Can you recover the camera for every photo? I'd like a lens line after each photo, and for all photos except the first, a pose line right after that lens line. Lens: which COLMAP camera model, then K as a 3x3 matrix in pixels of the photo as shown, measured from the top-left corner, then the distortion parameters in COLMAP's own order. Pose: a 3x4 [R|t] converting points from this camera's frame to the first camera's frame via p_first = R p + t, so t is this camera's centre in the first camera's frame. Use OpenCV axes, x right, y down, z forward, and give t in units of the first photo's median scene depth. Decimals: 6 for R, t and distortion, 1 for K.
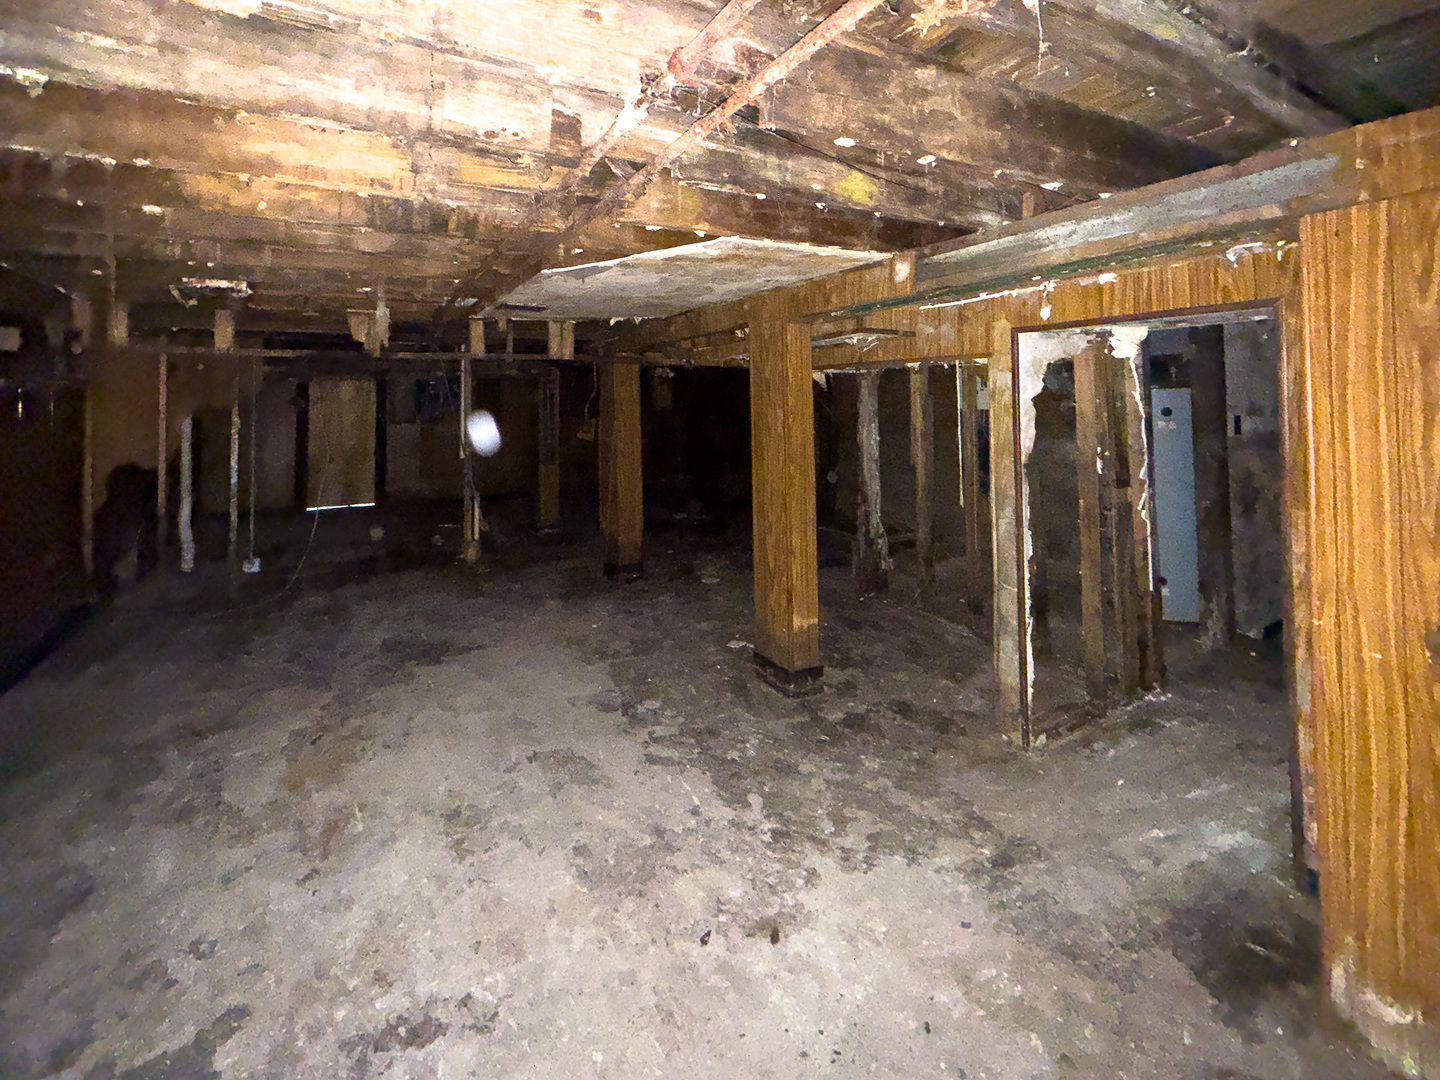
lens RADIAL K [[621.3, 0, 755.9], [0, 621.3, 404.9], [0, 0, 1]] dist [-0.000335, 0.000012]
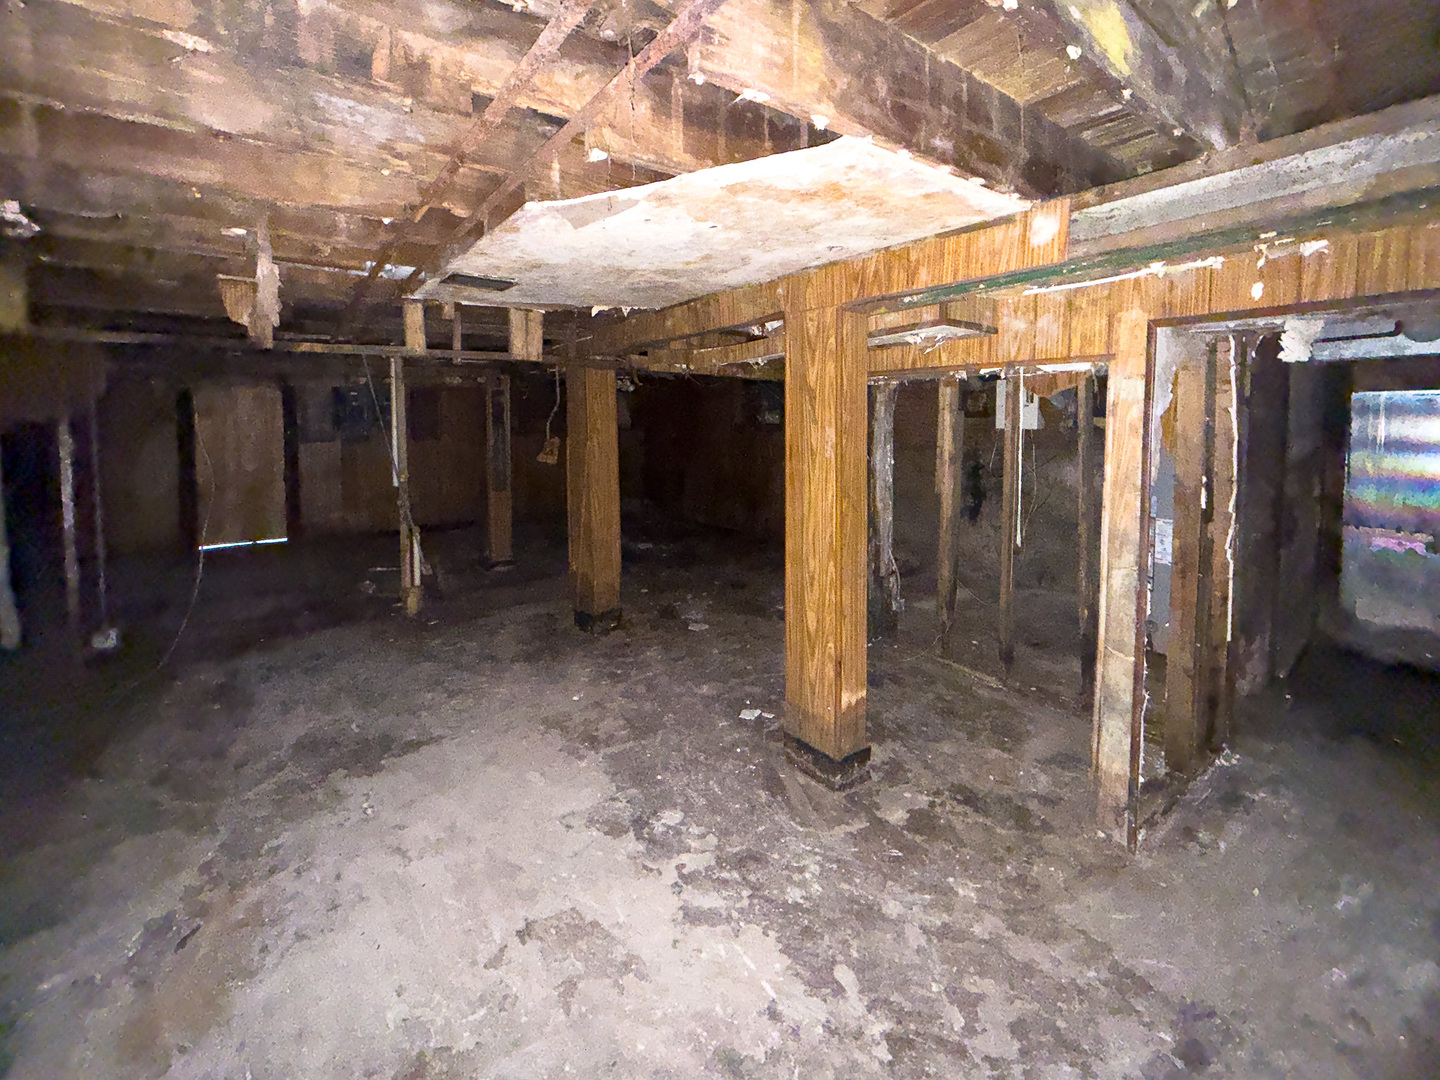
lens RADIAL K [[609.8, 0, 724.2], [0, 609.8, 468.7], [0, 0, 1]] dist [-0.000492, 0.000242]
pose [[0.998037, 0.001413, 0.062606, -0.152441], [-0.006020, 0.997279, 0.073469, 0.004280], [-0.062331, -0.073702, 0.995331, 0.294754]]
